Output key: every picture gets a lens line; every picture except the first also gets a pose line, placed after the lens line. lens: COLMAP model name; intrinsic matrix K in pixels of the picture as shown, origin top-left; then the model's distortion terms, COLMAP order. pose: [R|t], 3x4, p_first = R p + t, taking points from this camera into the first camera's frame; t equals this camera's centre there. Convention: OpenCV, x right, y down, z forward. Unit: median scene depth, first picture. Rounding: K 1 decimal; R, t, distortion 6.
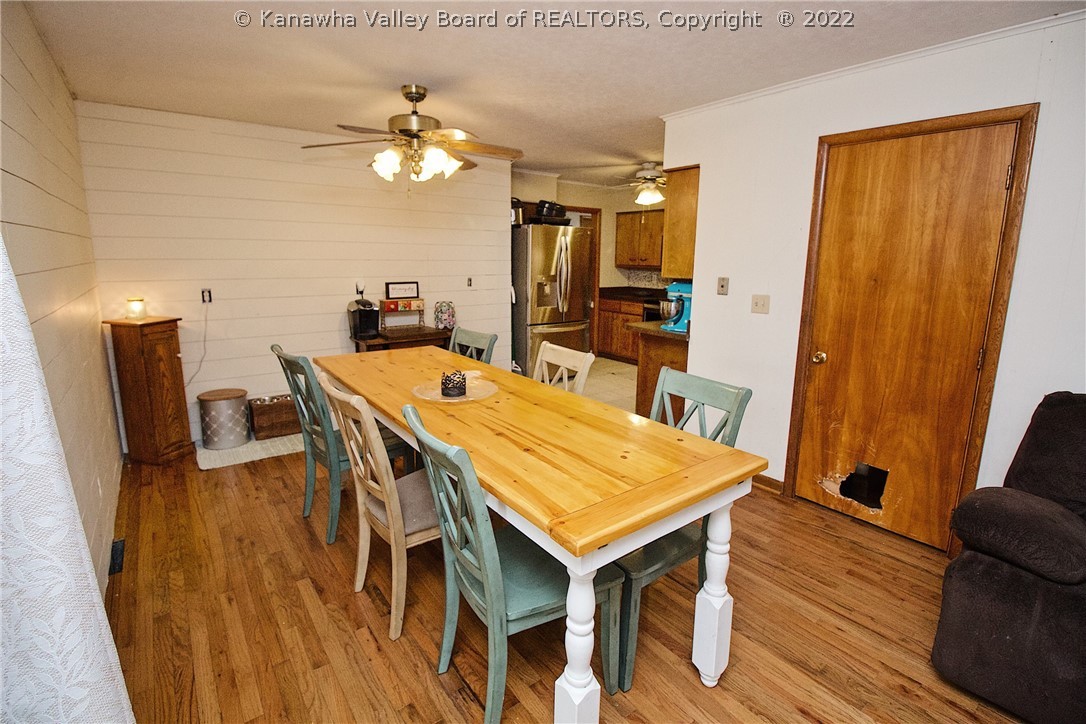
lens RADIAL K [[502.9, 0, 542.0], [0, 502.9, 344.1], [0, 0, 1]] dist [-0.000735, -0.000081]
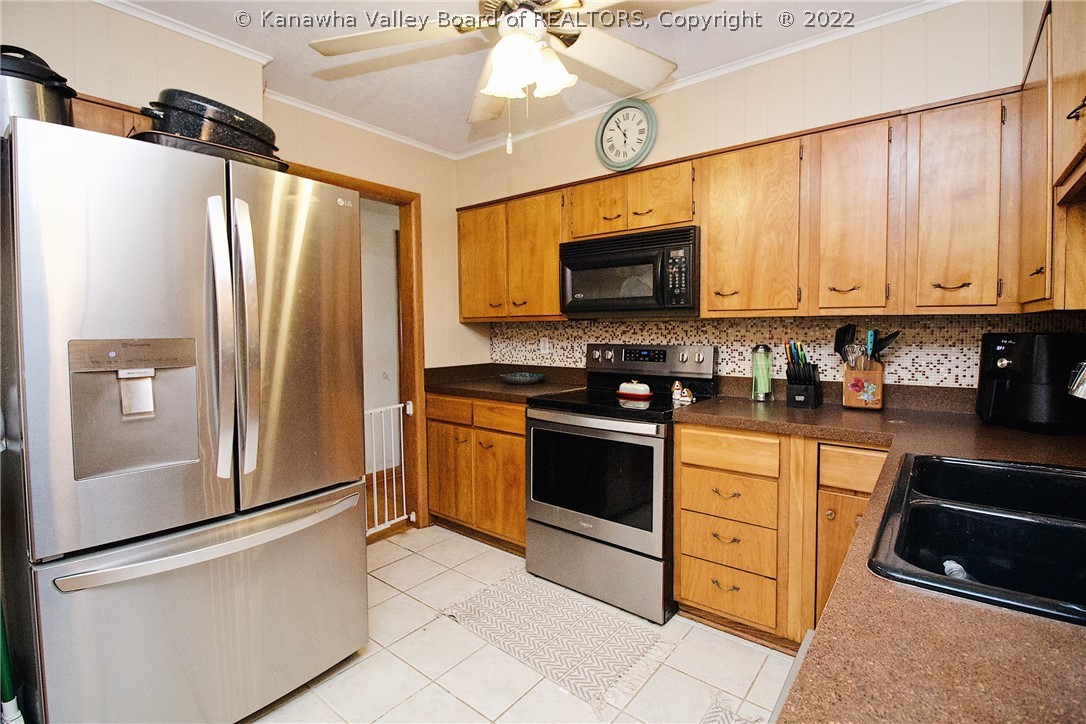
lens RADIAL K [[502.9, 0, 542.0], [0, 502.9, 344.1], [0, 0, 1]] dist [-0.000735, -0.000081]
pose [[0.969504, -0.031300, 0.243069, 0.109844], [0.066061, 0.988476, -0.136205, -0.068401], [-0.236005, 0.148109, 0.960399, 0.561839]]
